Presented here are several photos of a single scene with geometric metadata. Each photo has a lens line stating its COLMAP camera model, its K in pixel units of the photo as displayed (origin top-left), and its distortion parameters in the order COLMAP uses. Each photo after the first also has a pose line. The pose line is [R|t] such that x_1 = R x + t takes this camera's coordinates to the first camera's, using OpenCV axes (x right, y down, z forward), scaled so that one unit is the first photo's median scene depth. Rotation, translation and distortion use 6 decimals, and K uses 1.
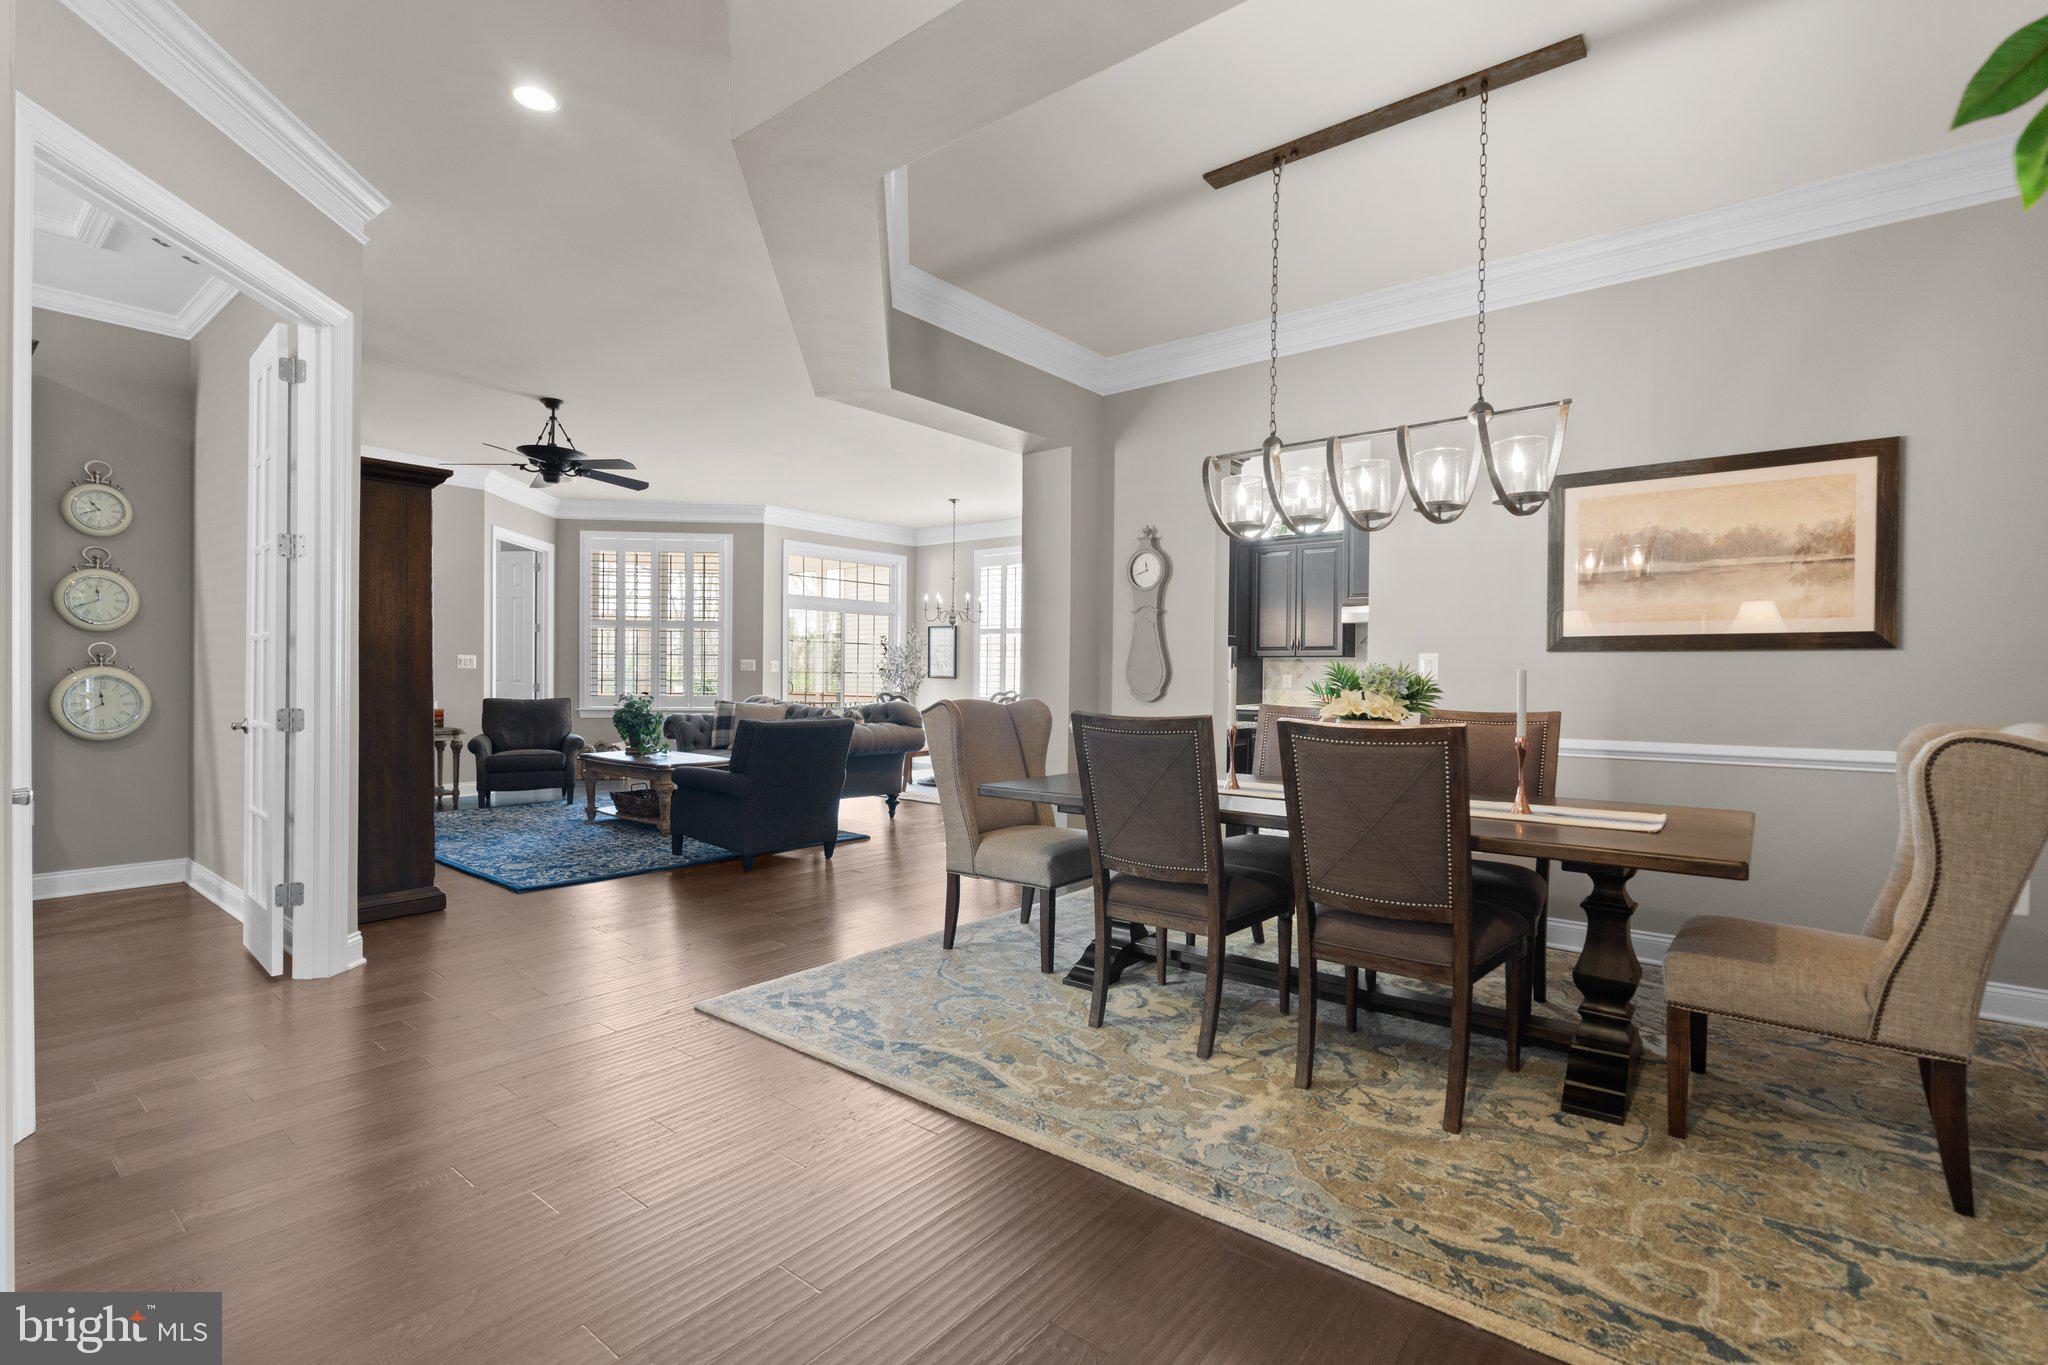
lens RADIAL K [[959.0, 0, 1006.1], [0, 959.0, 688.2], [0, 0, 1]] dist [-0.001700, 0.001832]
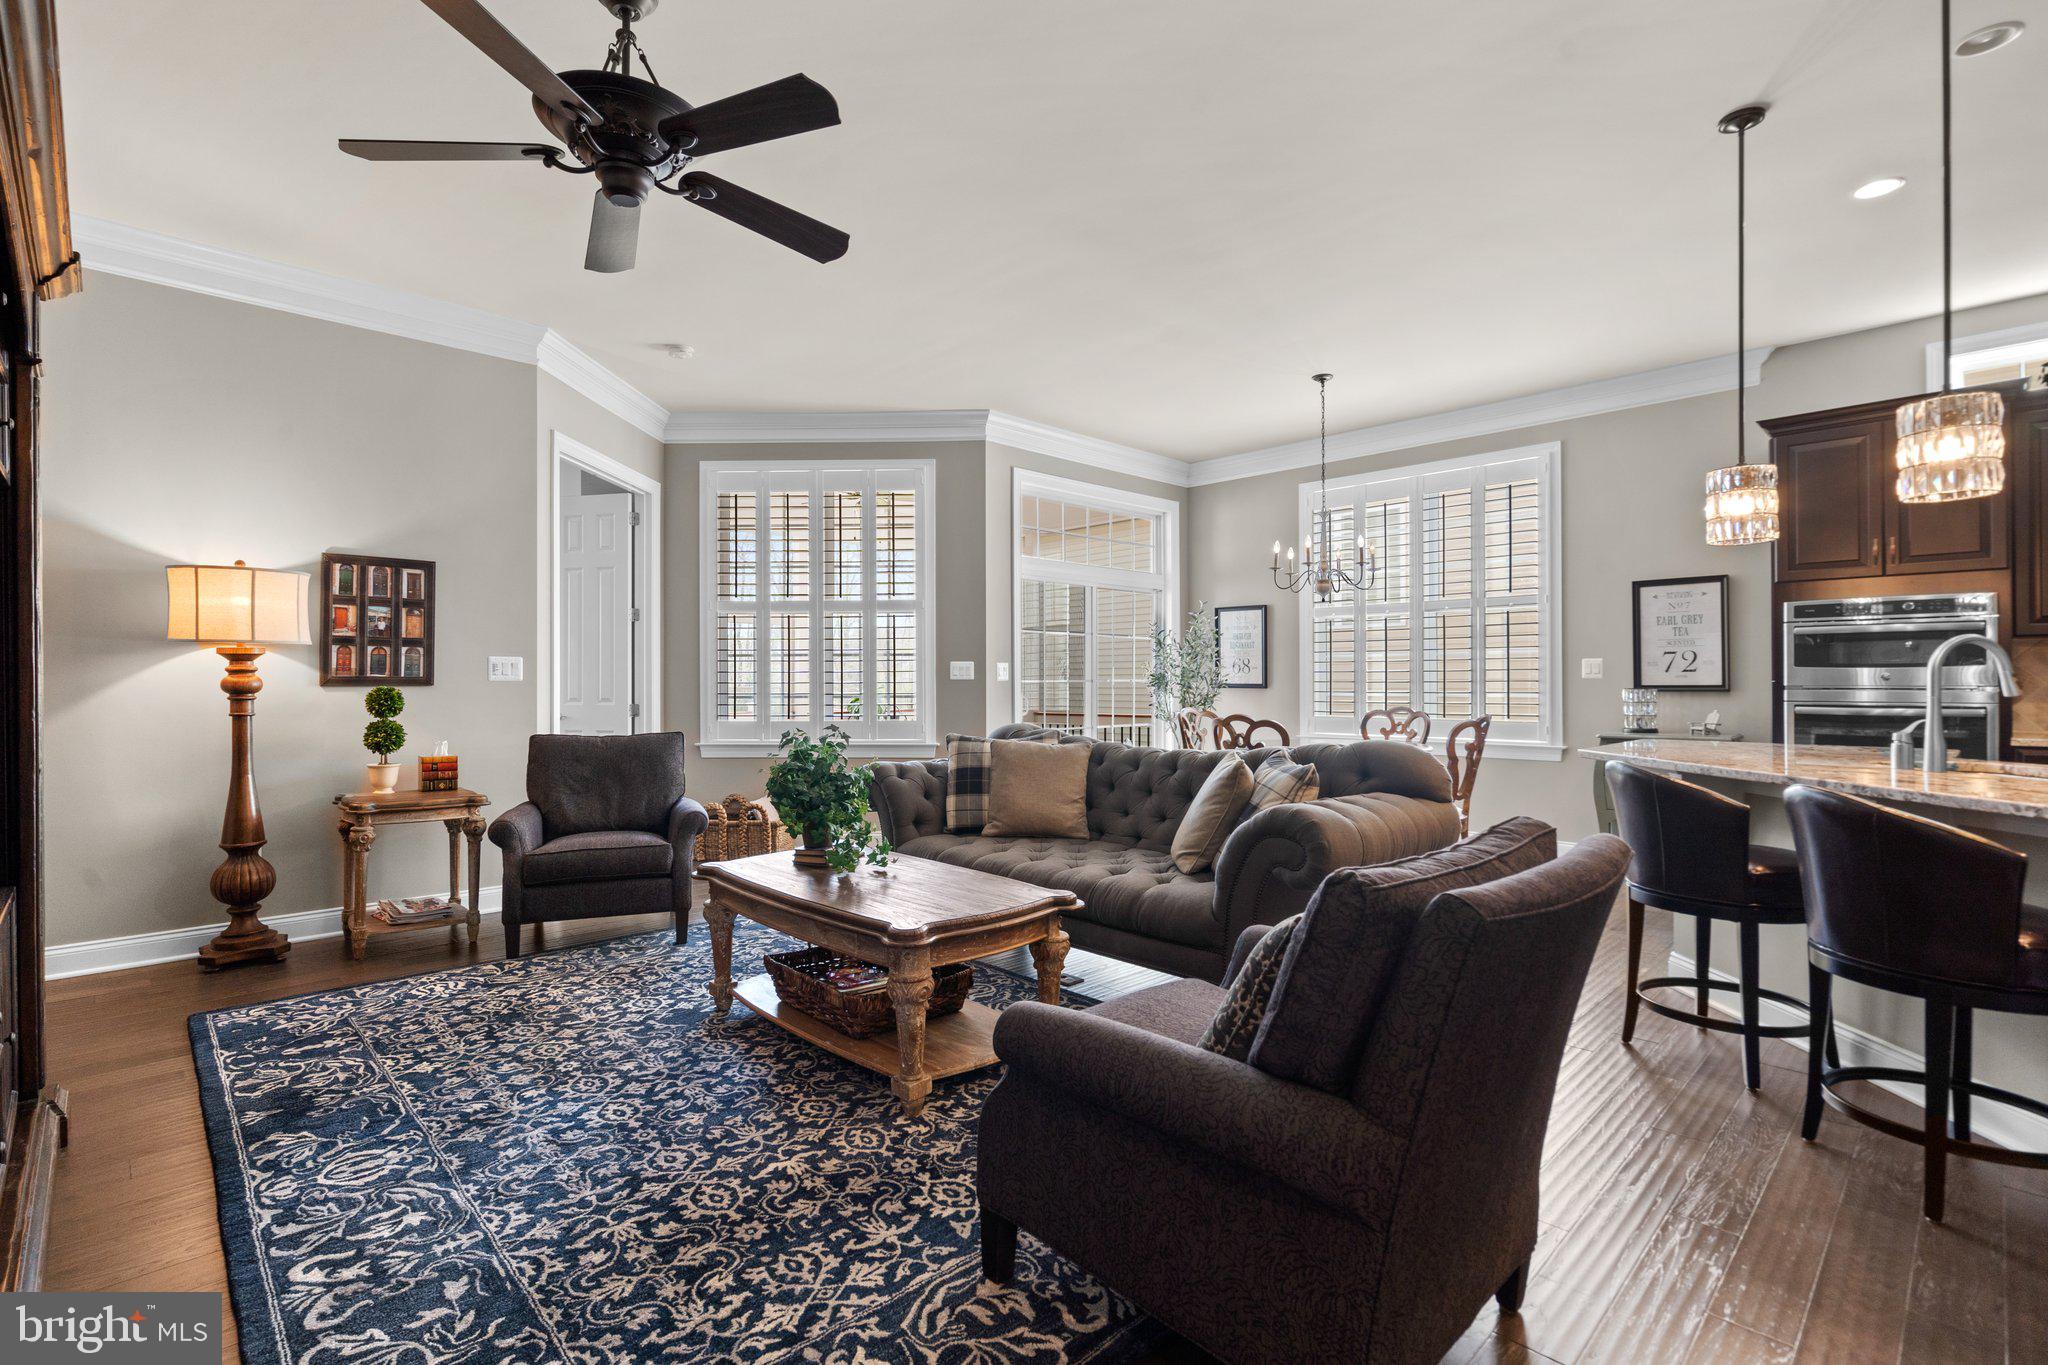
lens RADIAL K [[959.0, 0, 1009.0], [0, 959.0, 677.2], [0, 0, 1]] dist [-0.001700, 0.001832]
pose [[0.993604, -0.013256, -0.112137, -0.472913], [0.011105, 0.999743, -0.019779, -0.018860], [0.112370, 0.018407, 0.993496, 1.084307]]
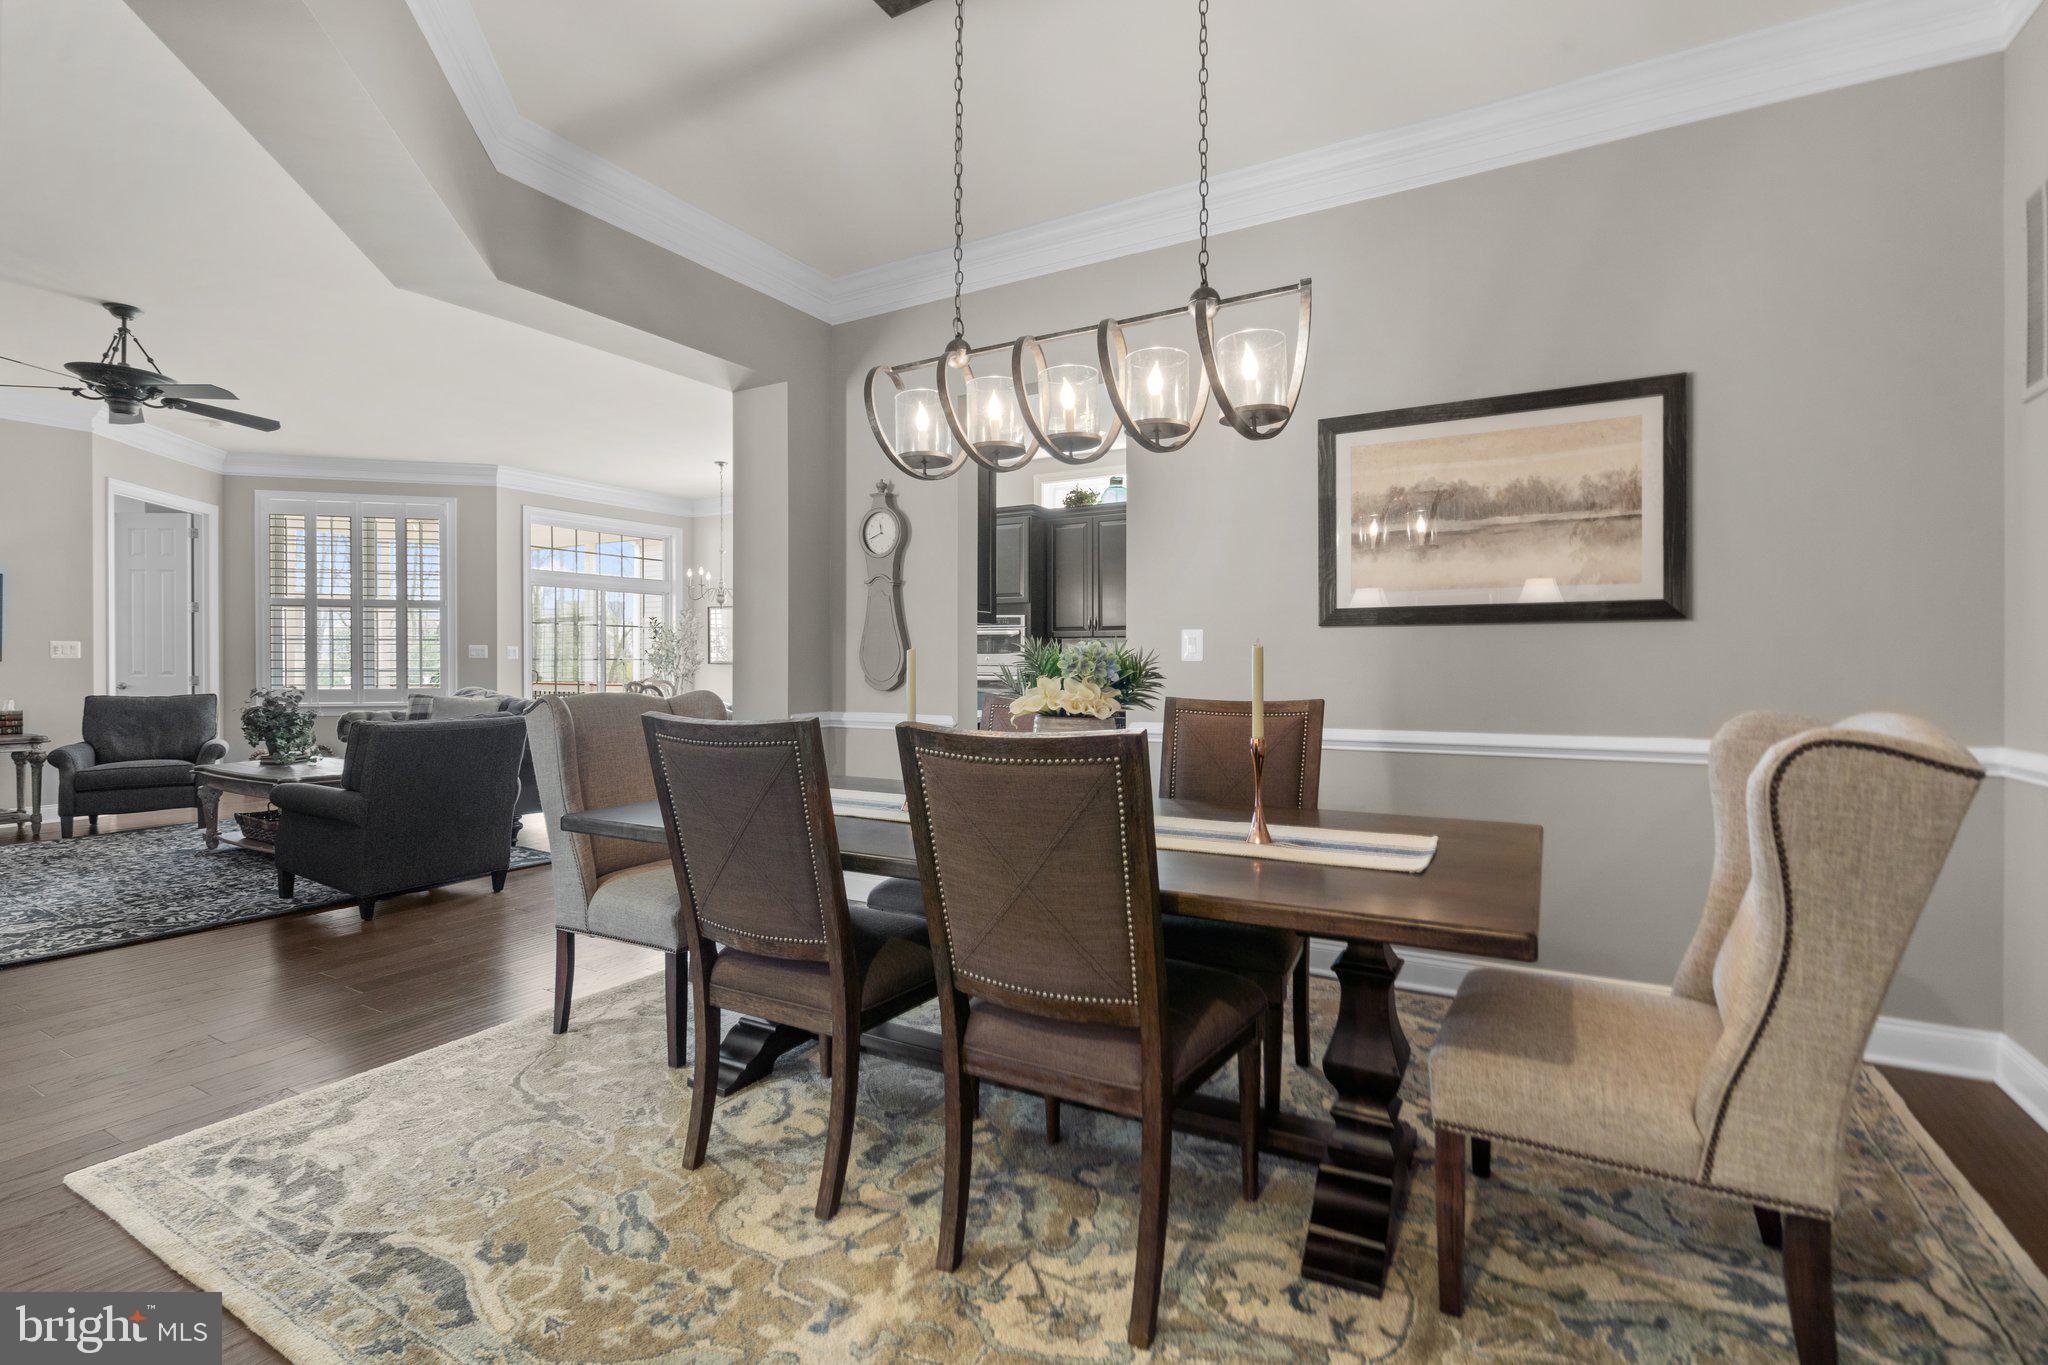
lens RADIAL K [[959.0, 0, 1012.8], [0, 959.0, 665.8], [0, 0, 1]] dist [-0.001700, 0.001832]
pose [[0.986751, -0.010879, 0.161877, 0.172993], [0.011951, 0.999913, -0.005649, -0.001730], [-0.161801, 0.007509, 0.986795, 0.224452]]
